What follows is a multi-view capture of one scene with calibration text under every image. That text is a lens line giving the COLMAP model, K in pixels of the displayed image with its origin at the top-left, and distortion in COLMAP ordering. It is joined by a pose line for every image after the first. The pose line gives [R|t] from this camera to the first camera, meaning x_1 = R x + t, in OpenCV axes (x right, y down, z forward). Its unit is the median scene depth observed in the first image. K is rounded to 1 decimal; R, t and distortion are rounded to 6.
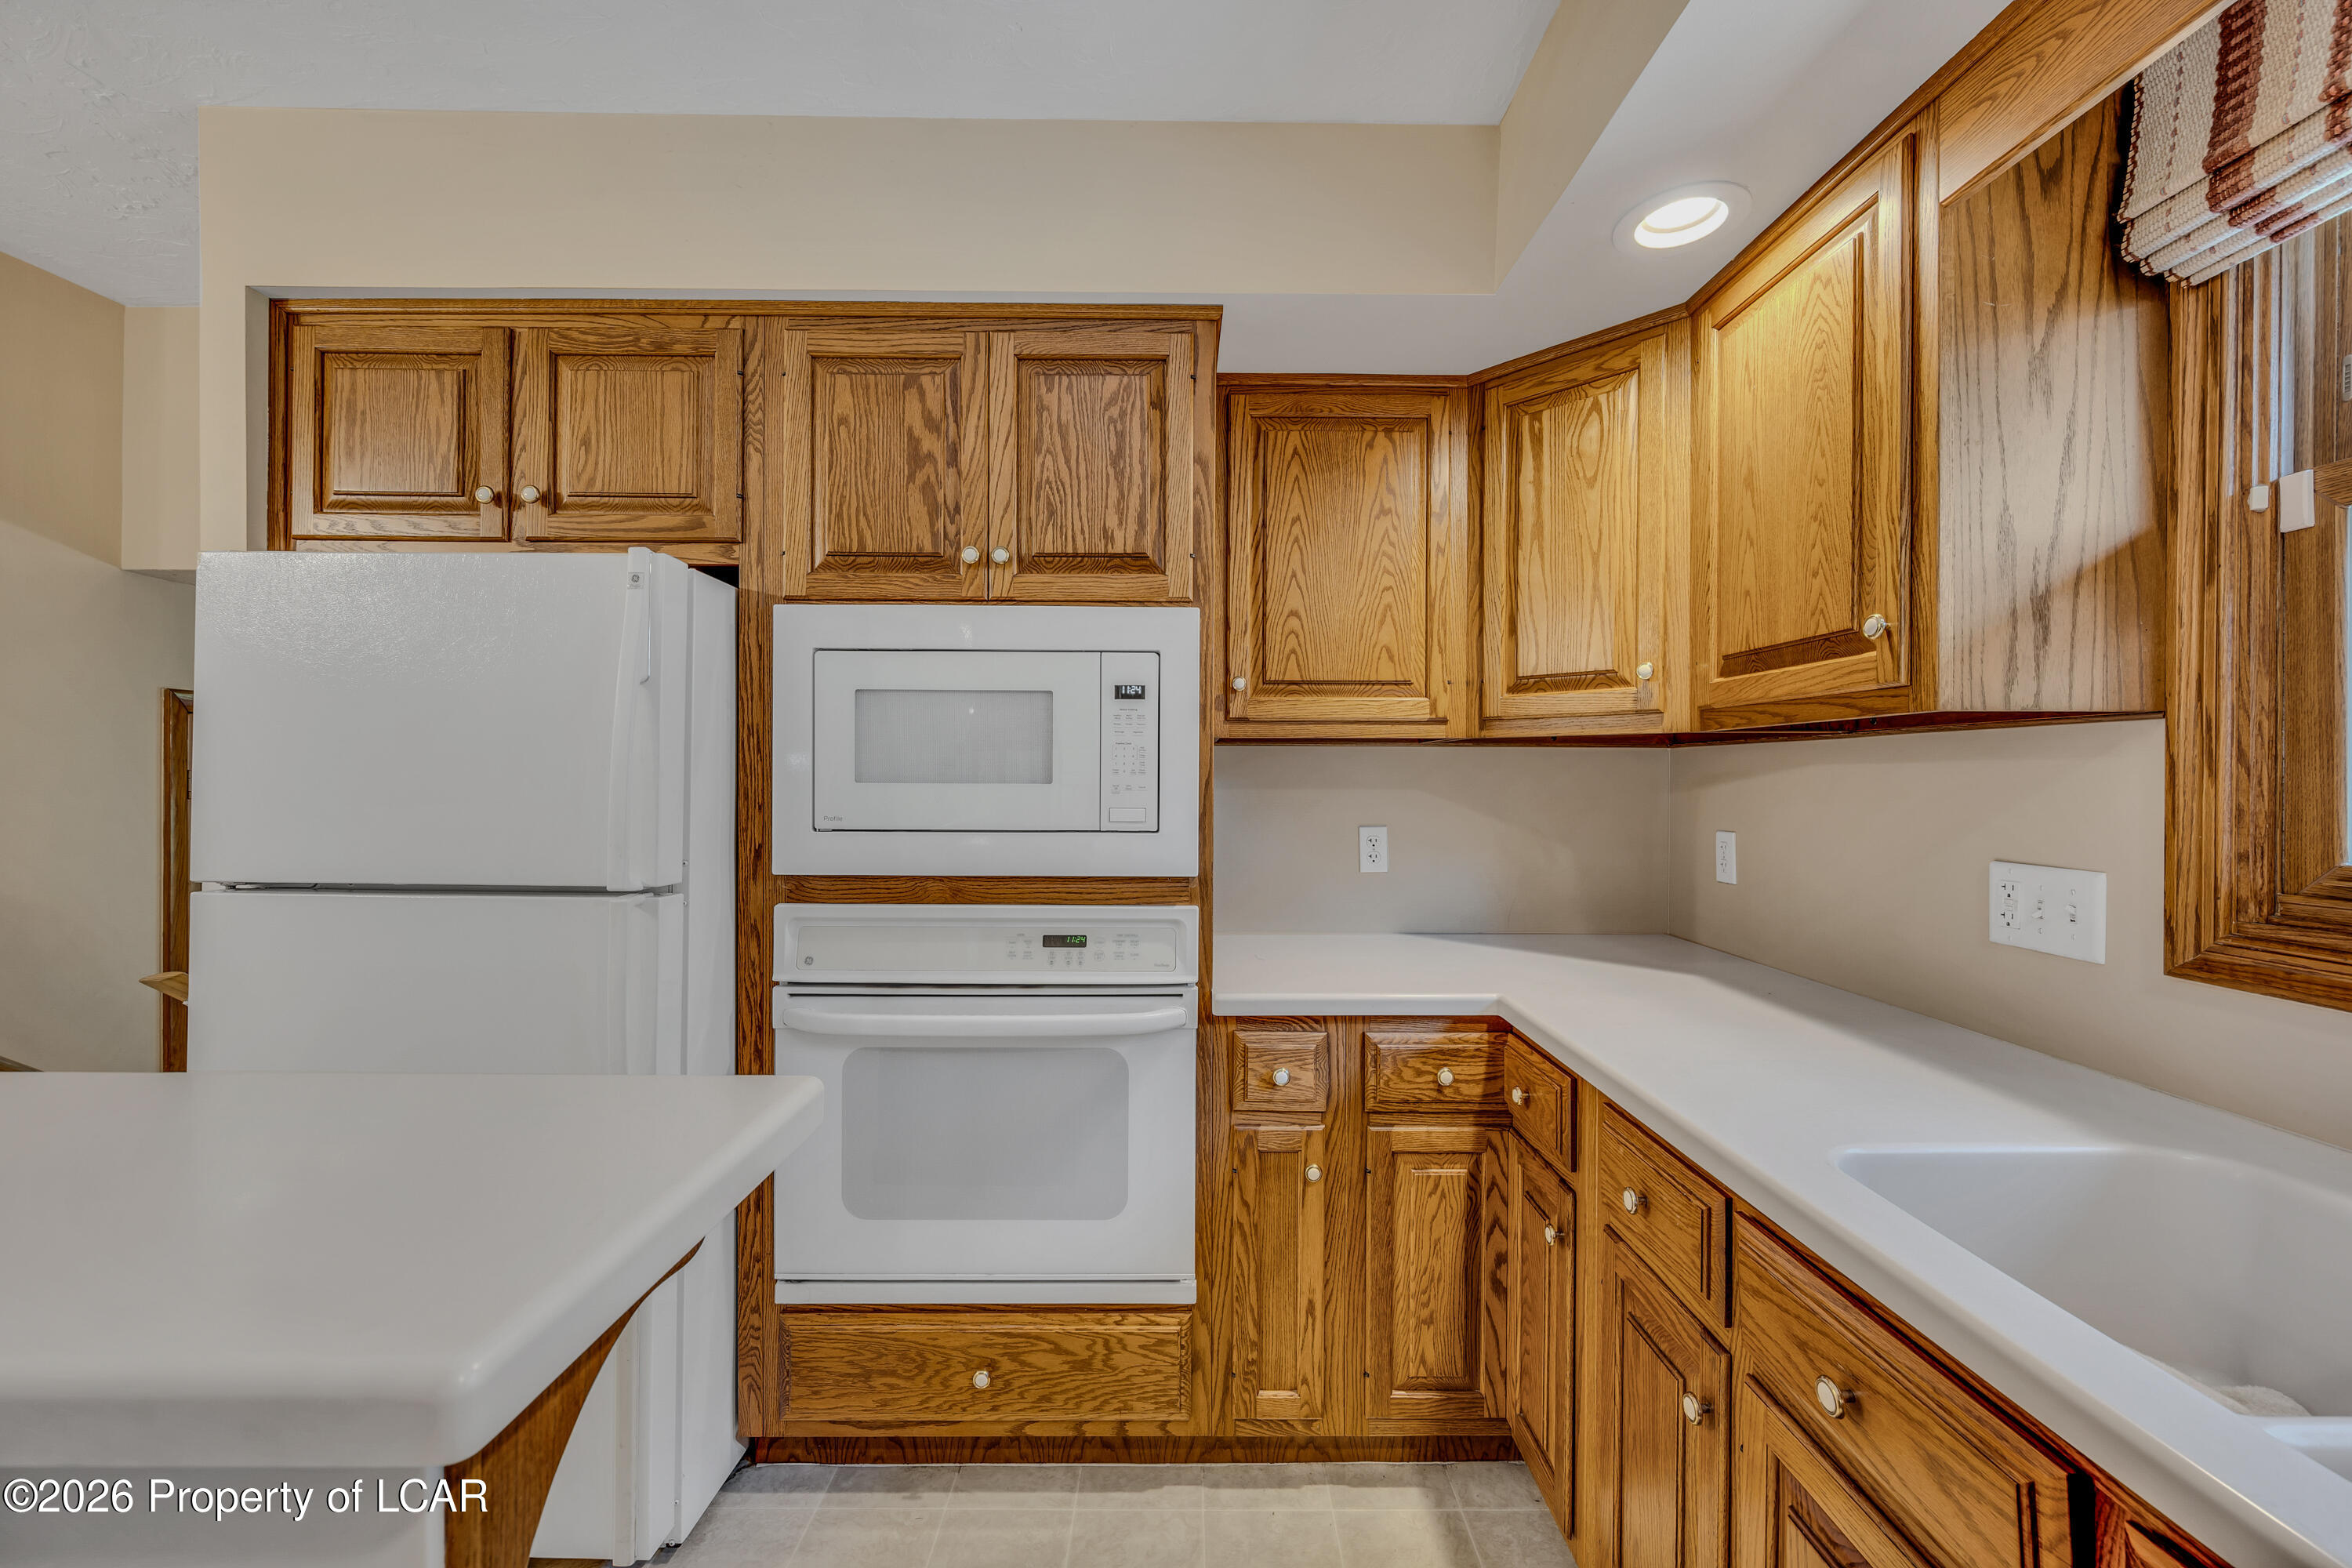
lens RADIAL K [[909.0, 0, 1229.6], [0, 909.0, 783.0], [0, 0, 1]] dist [-0.003753, -0.000462]
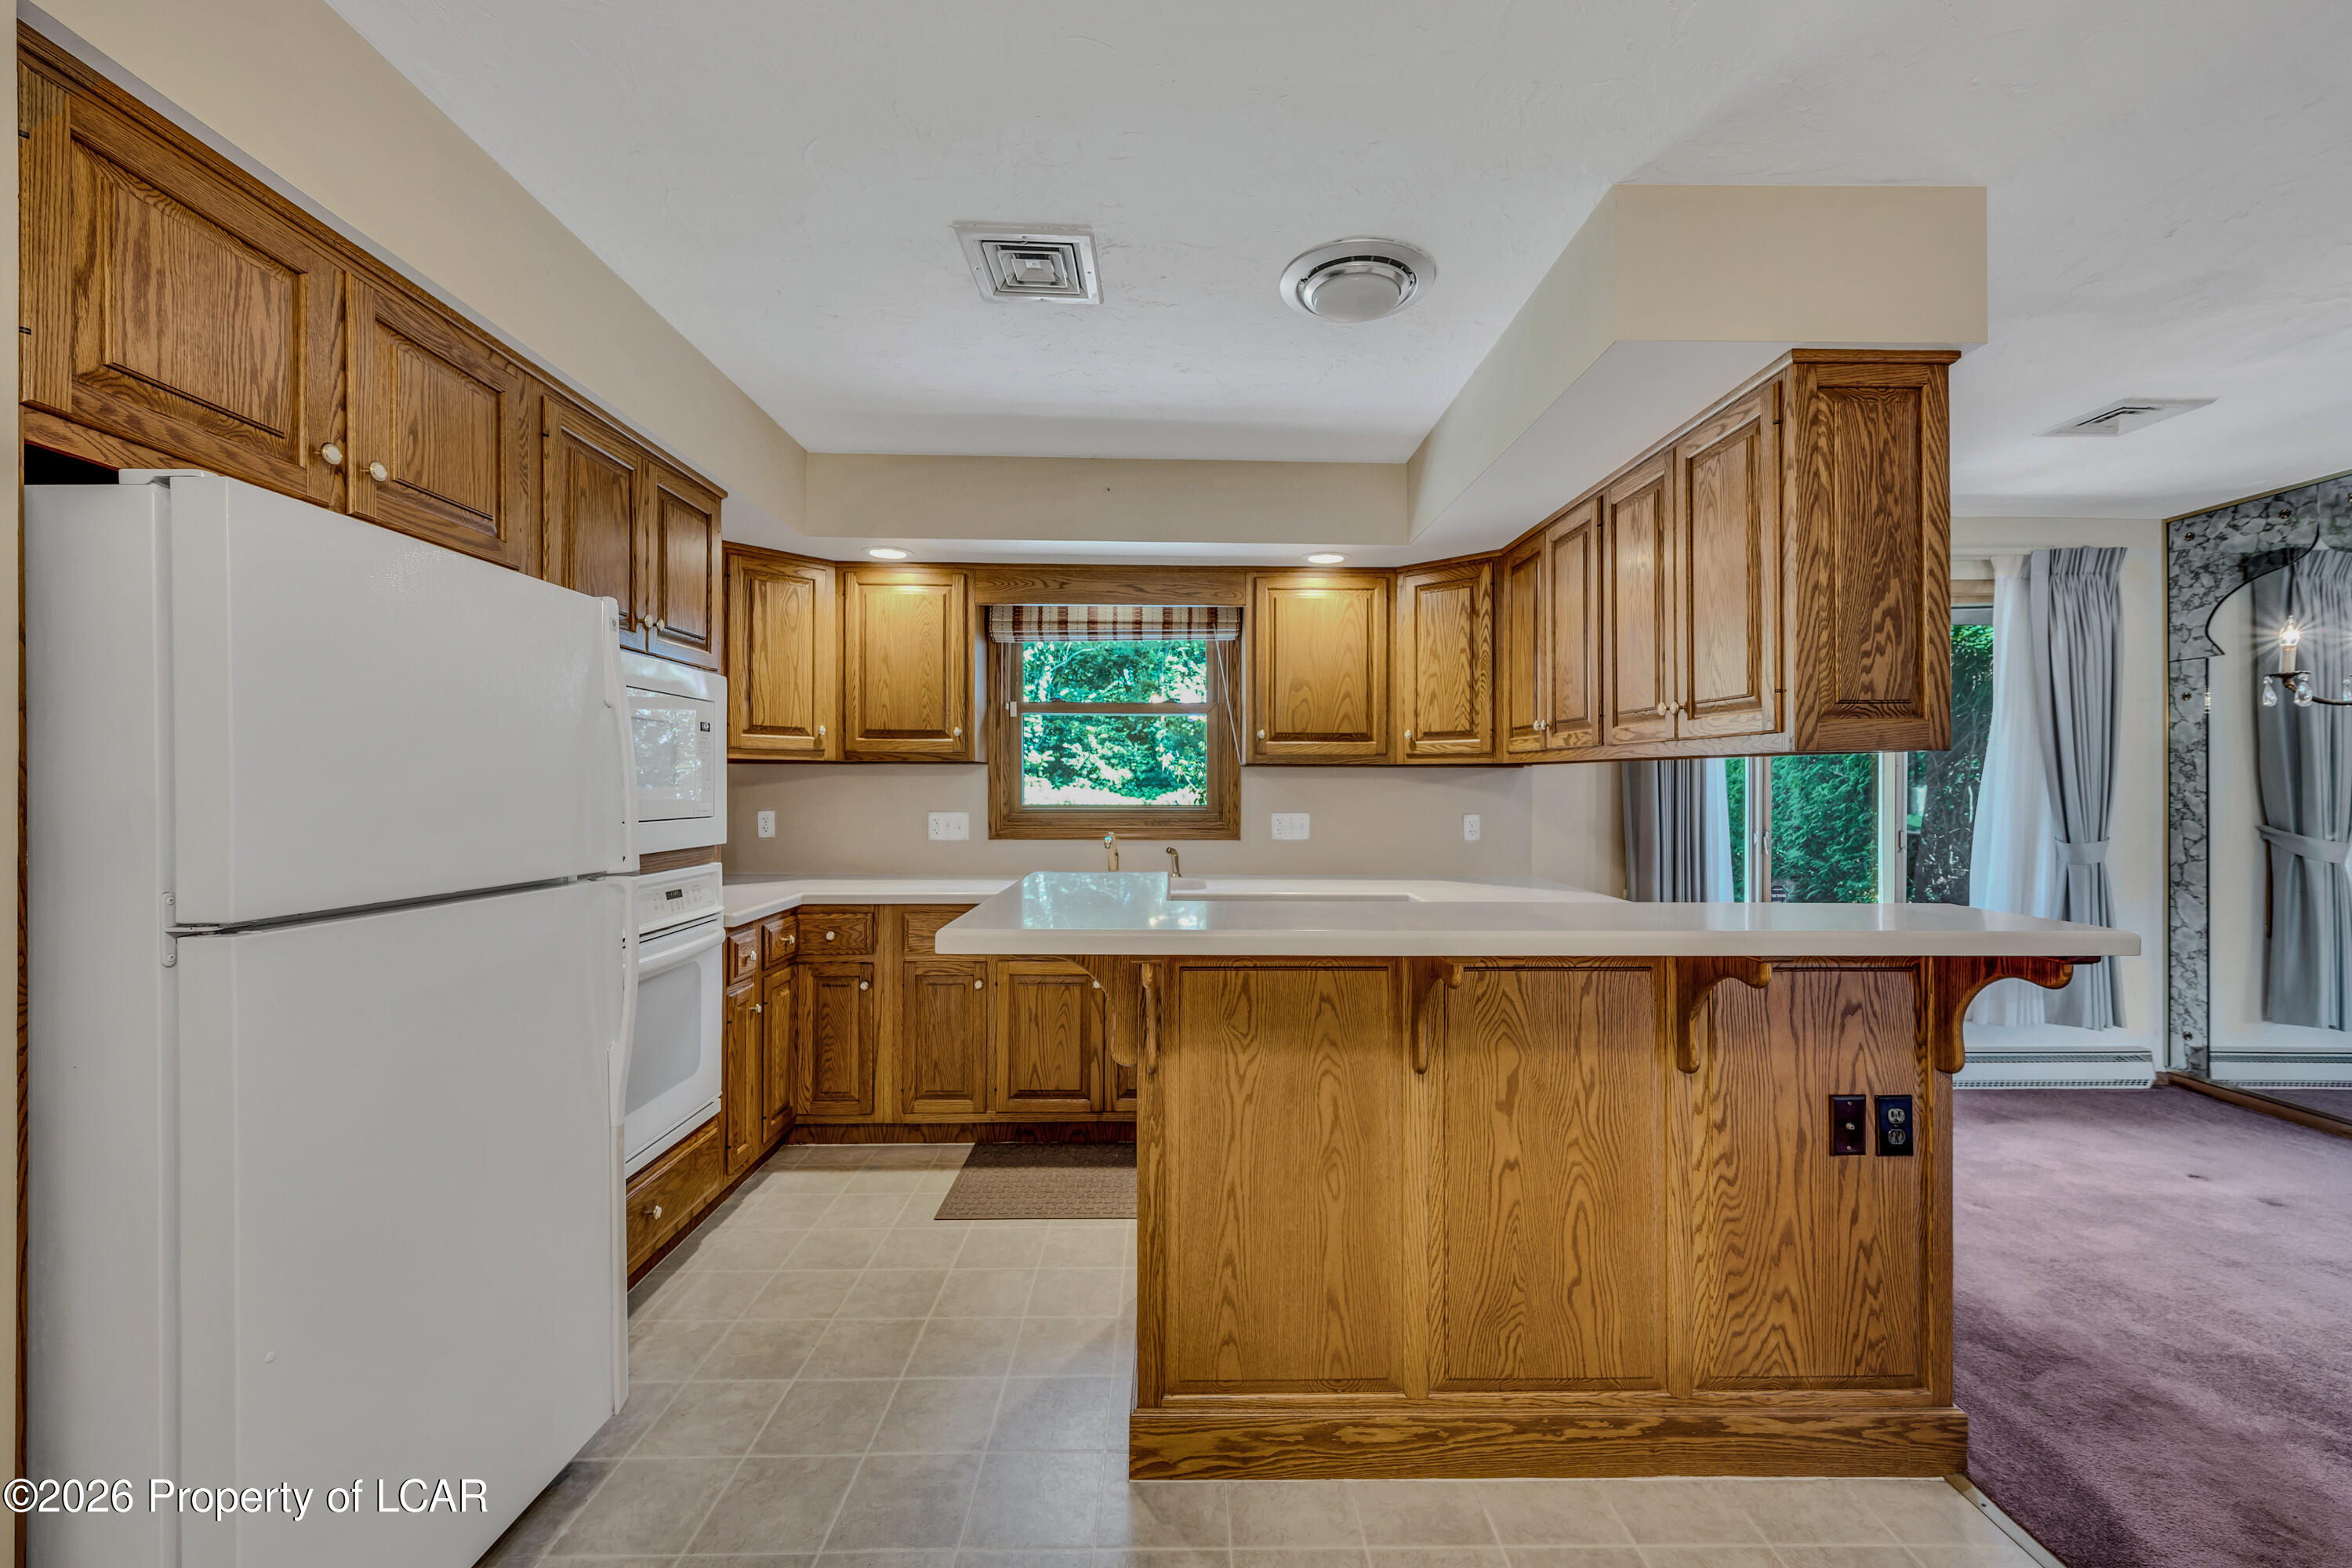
lens RADIAL K [[930.5, 0, 1141.7], [0, 930.5, 780.7], [0, 0, 1]] dist [0.000563, 0.000315]
pose [[0.033481, -0.000424, 0.999439, -1.659637], [0.002326, 0.999997, 0.000346, -0.006874], [-0.999437, 0.002313, 0.033482, 0.200960]]
